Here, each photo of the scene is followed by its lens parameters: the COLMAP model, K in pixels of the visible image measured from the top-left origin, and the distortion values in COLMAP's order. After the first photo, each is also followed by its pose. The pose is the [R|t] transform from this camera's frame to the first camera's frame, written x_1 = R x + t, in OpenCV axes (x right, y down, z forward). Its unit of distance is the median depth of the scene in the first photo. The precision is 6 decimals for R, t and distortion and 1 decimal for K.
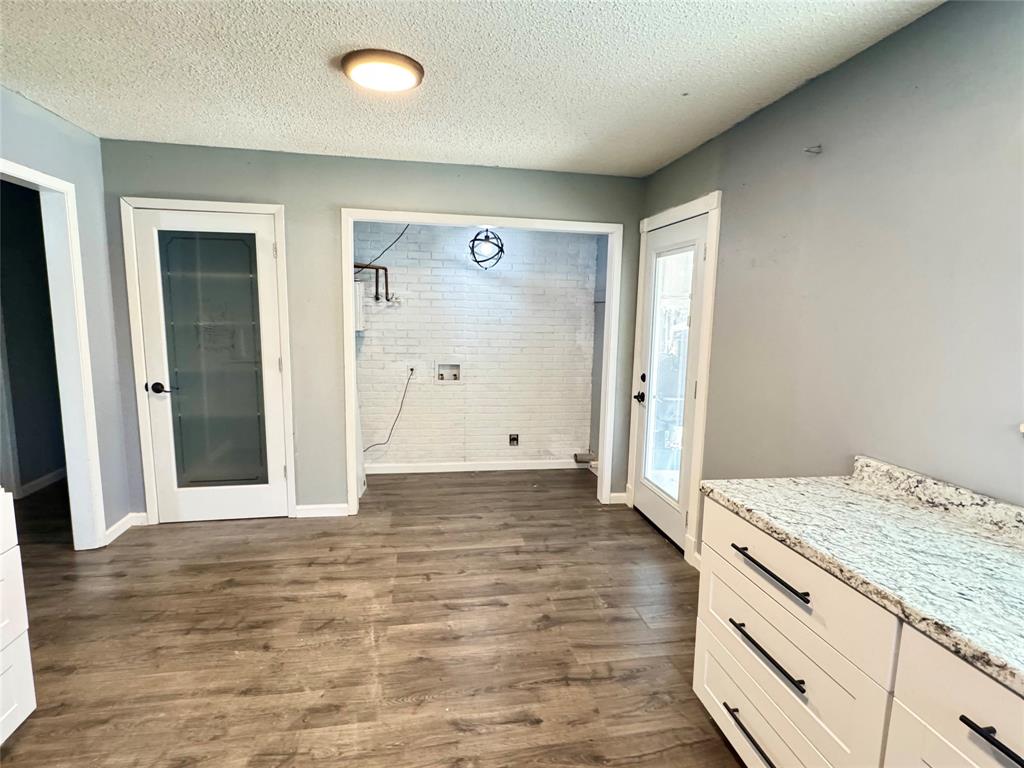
lens RADIAL K [[526.4, 0, 511.0], [0, 526.4, 382.9], [0, 0, 1]] dist [0.002782, -0.000458]
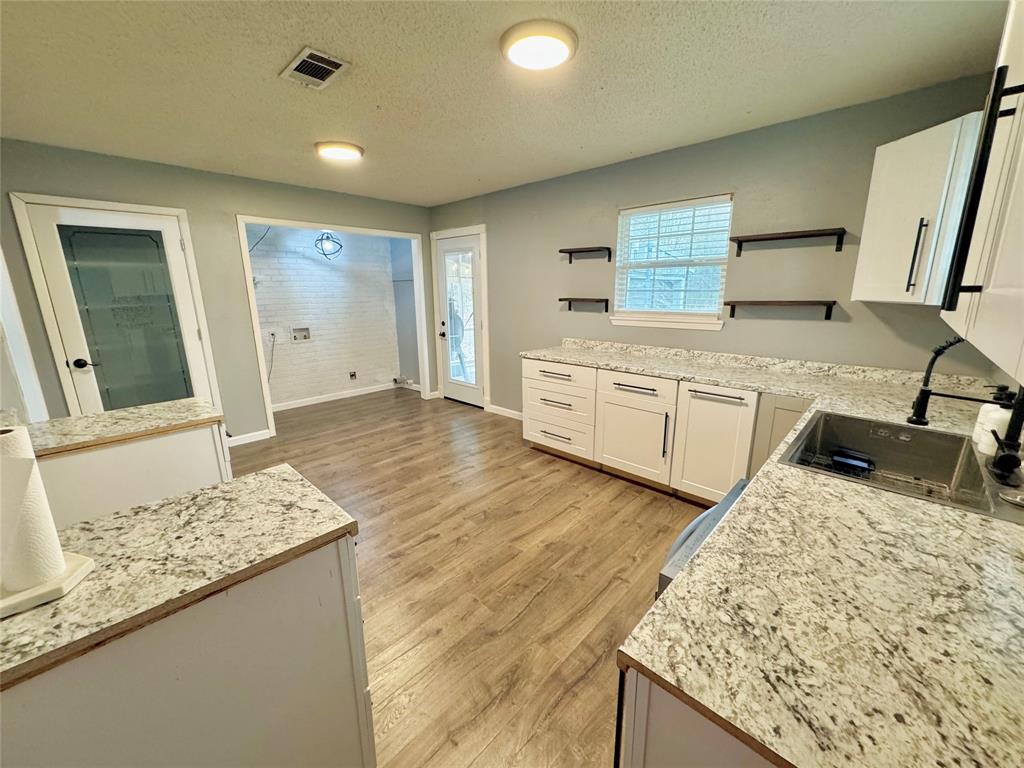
lens RADIAL K [[407.5, 0, 516.5], [0, 407.5, 382.8], [0, 0, 1]] dist [0.000189, -0.000349]
pose [[0.797887, -0.164953, 0.579800, -0.431081], [0.107367, 0.985340, 0.132577, 0.035654], [-0.593169, -0.043530, 0.803900, -0.298414]]
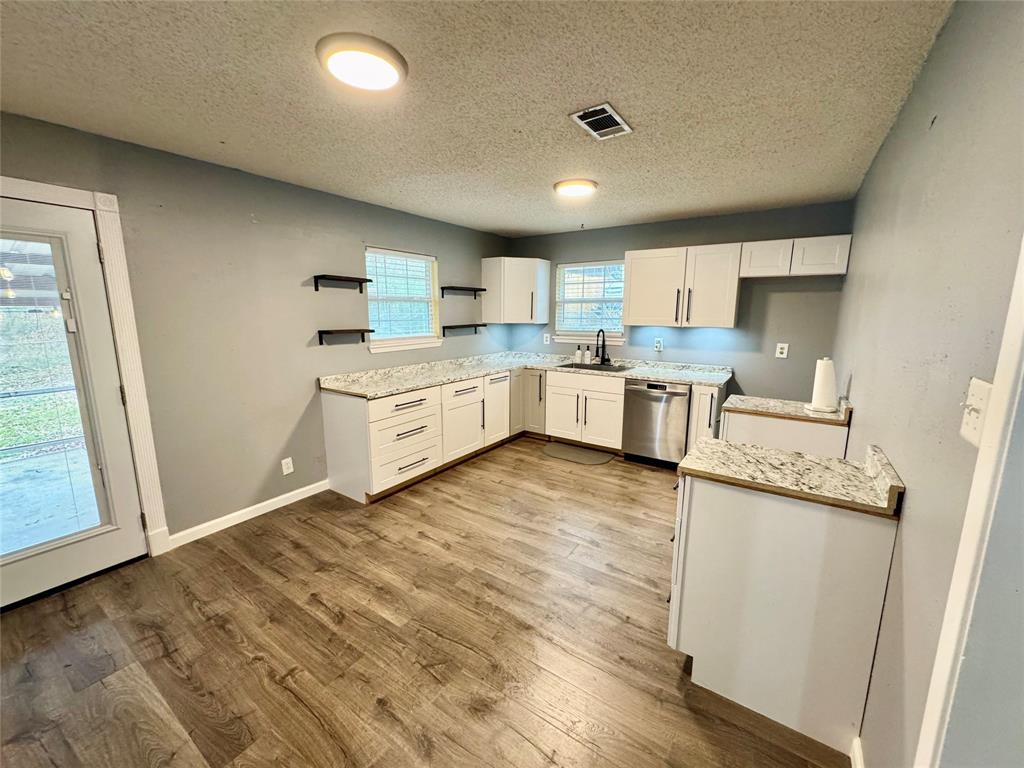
lens RADIAL K [[407.5, 0, 512.4], [0, 407.5, 382.4], [0, 0, 1]] dist [0.000189, -0.000349]
pose [[-0.718550, -0.142187, 0.680785, -0.626112], [0.077445, 0.956431, 0.281499, -0.150806], [-0.691150, 0.254994, -0.676232, 0.909520]]
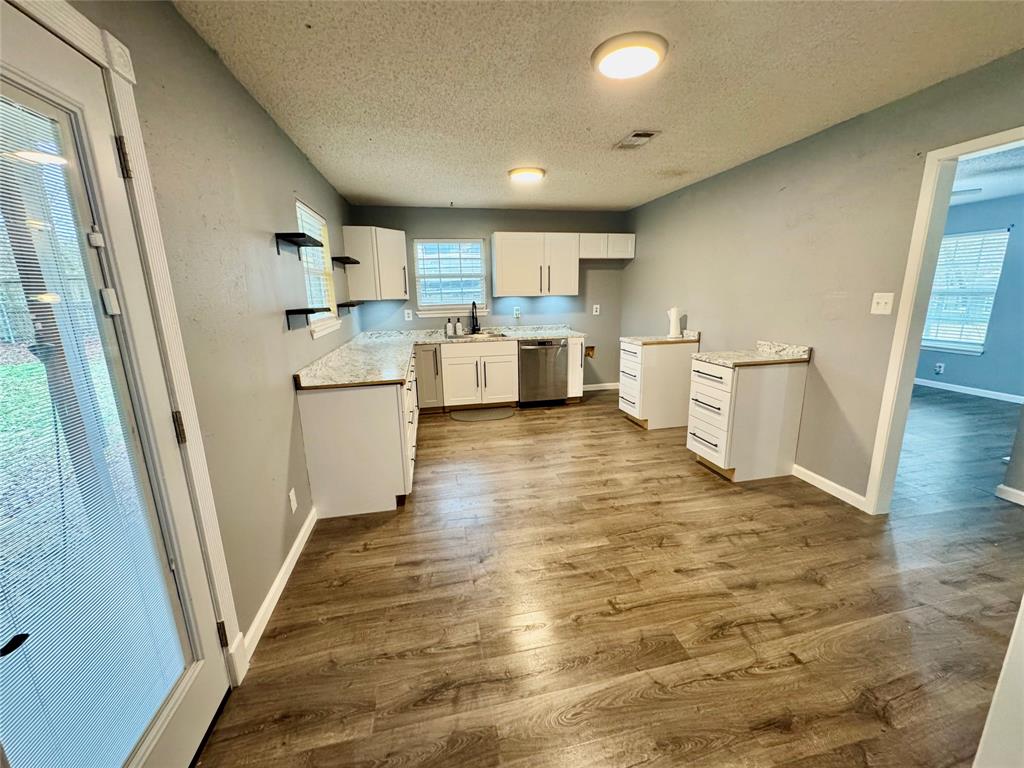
lens RADIAL K [[407.5, 0, 515.8], [0, 407.5, 382.1], [0, 0, 1]] dist [0.000189, -0.000349]
pose [[-0.999213, 0.008172, -0.038815, 0.017039], [-0.005903, 0.937020, 0.349227, -0.163167], [0.039224, 0.349181, -0.936234, 1.260639]]
